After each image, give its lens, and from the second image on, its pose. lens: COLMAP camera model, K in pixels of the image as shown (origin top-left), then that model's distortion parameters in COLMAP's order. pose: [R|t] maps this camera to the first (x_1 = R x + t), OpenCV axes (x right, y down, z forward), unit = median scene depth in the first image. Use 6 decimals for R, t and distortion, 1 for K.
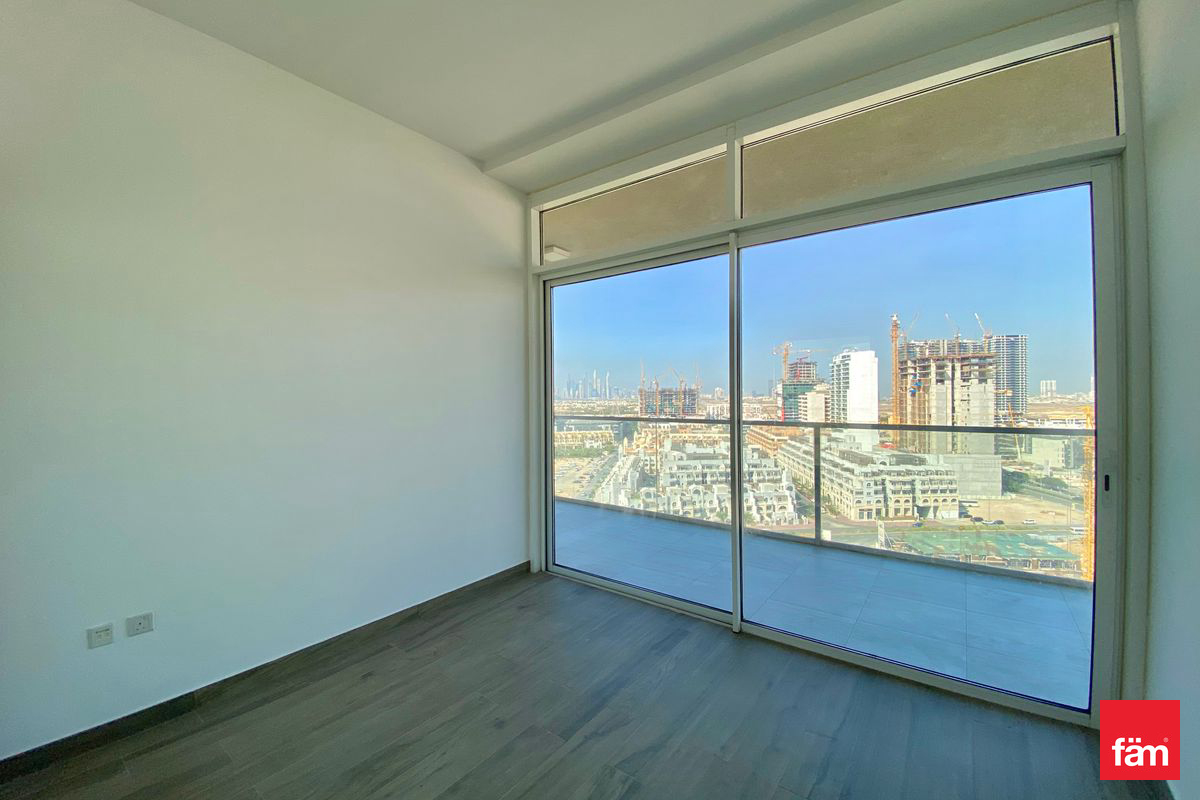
lens RADIAL K [[479.6, 0, 597.9], [0, 479.6, 396.2], [0, 0, 1]] dist [0.024996, -0.026206]
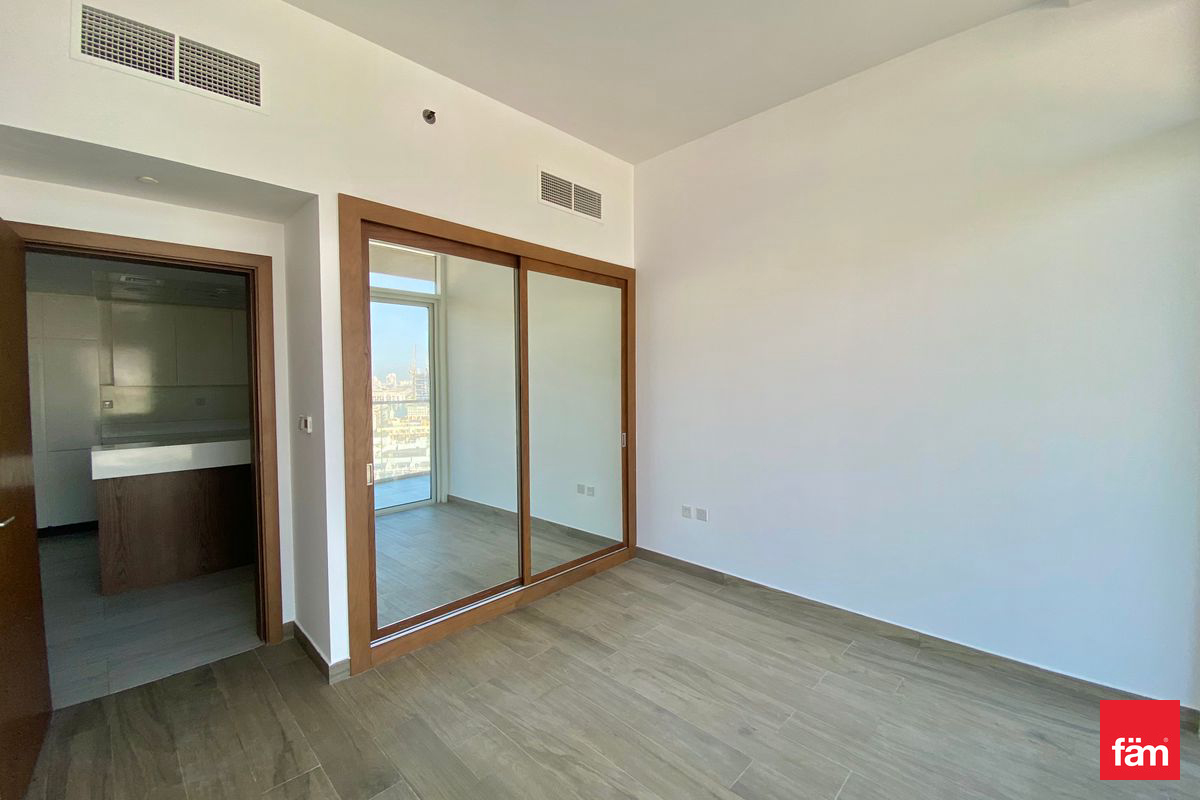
lens RADIAL K [[479.6, 0, 597.9], [0, 479.6, 396.2], [0, 0, 1]] dist [0.024996, -0.026206]
pose [[-0.128465, 0.038015, -0.990985, 0.661131], [0.004348, 0.999277, 0.037769, -0.001825], [0.991705, 0.000543, -0.128537, 0.759854]]
